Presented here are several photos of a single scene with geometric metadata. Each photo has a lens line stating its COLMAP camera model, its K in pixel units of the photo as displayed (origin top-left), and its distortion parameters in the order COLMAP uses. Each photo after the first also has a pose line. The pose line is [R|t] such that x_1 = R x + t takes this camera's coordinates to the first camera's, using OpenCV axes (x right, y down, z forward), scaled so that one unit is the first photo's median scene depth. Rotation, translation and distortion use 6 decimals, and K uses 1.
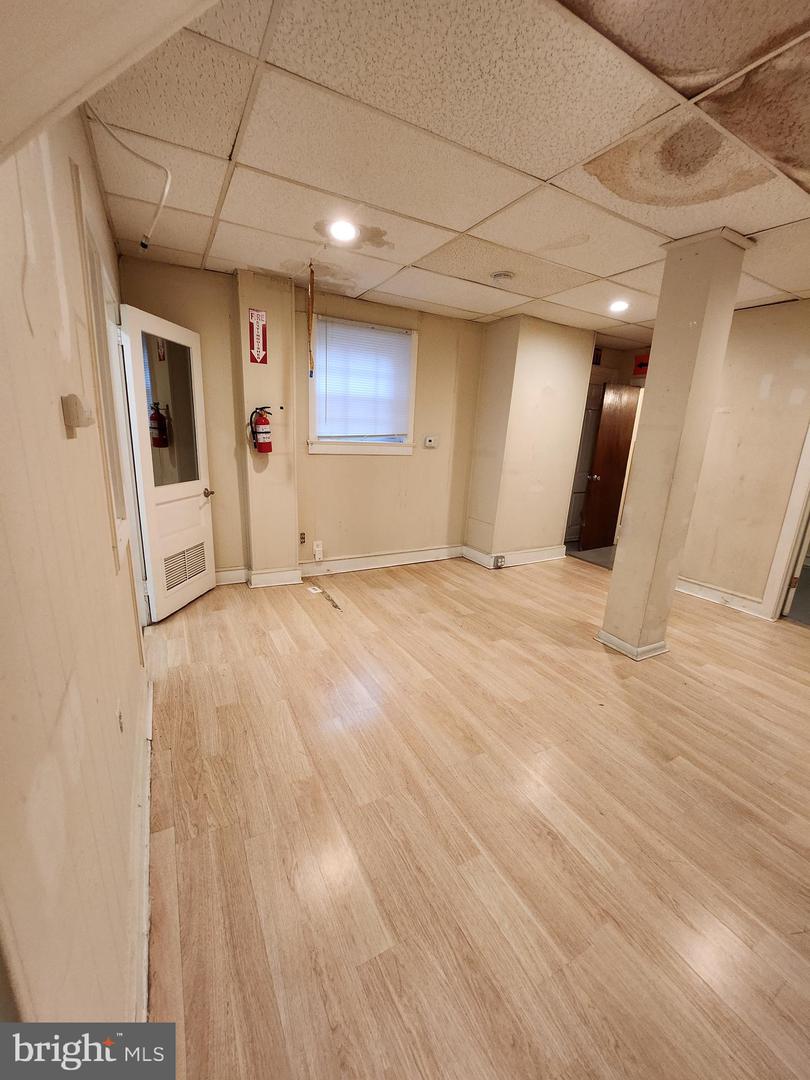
lens RADIAL K [[428.9, 0, 401.7], [0, 428.9, 538.8], [0, 0, 1]] dist [-0.014765, -0.000689]
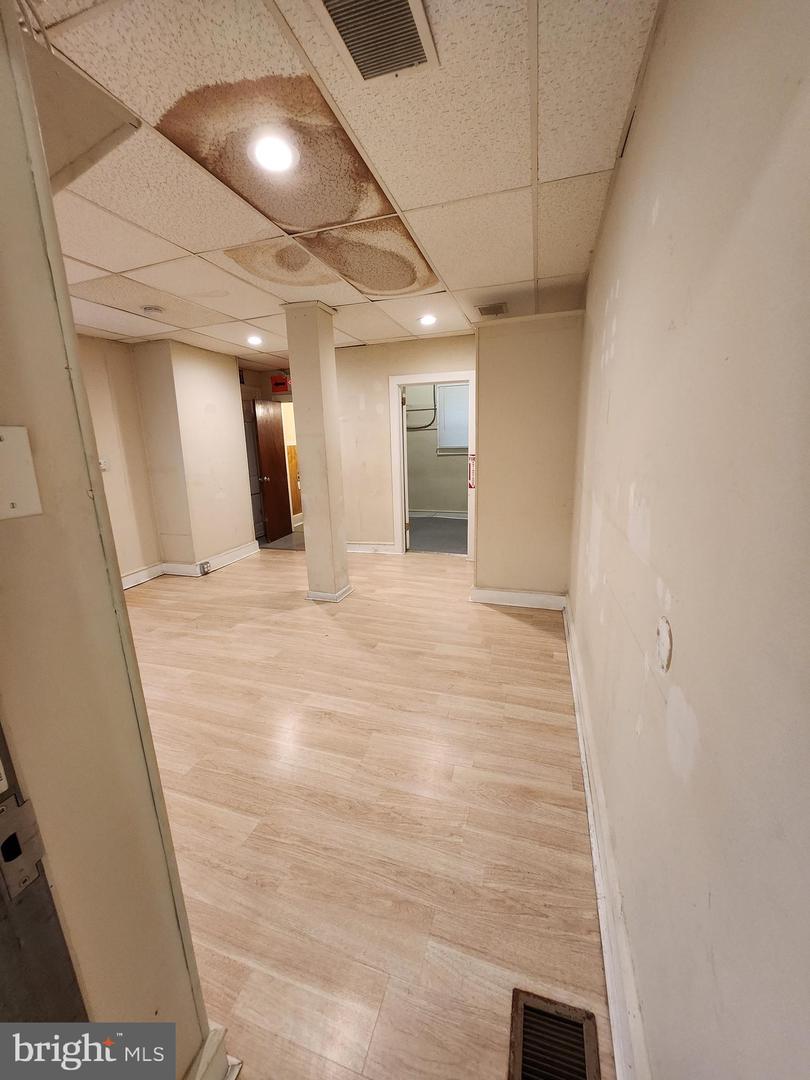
lens RADIAL K [[428.9, 0, 401.2], [0, 428.9, 539.9], [0, 0, 1]] dist [-0.014765, -0.000689]
pose [[0.714374, -0.226009, 0.662261, -0.163195], [0.236080, 0.968761, 0.075950, 0.029758], [-0.658738, 0.102089, 0.745414, -0.177272]]
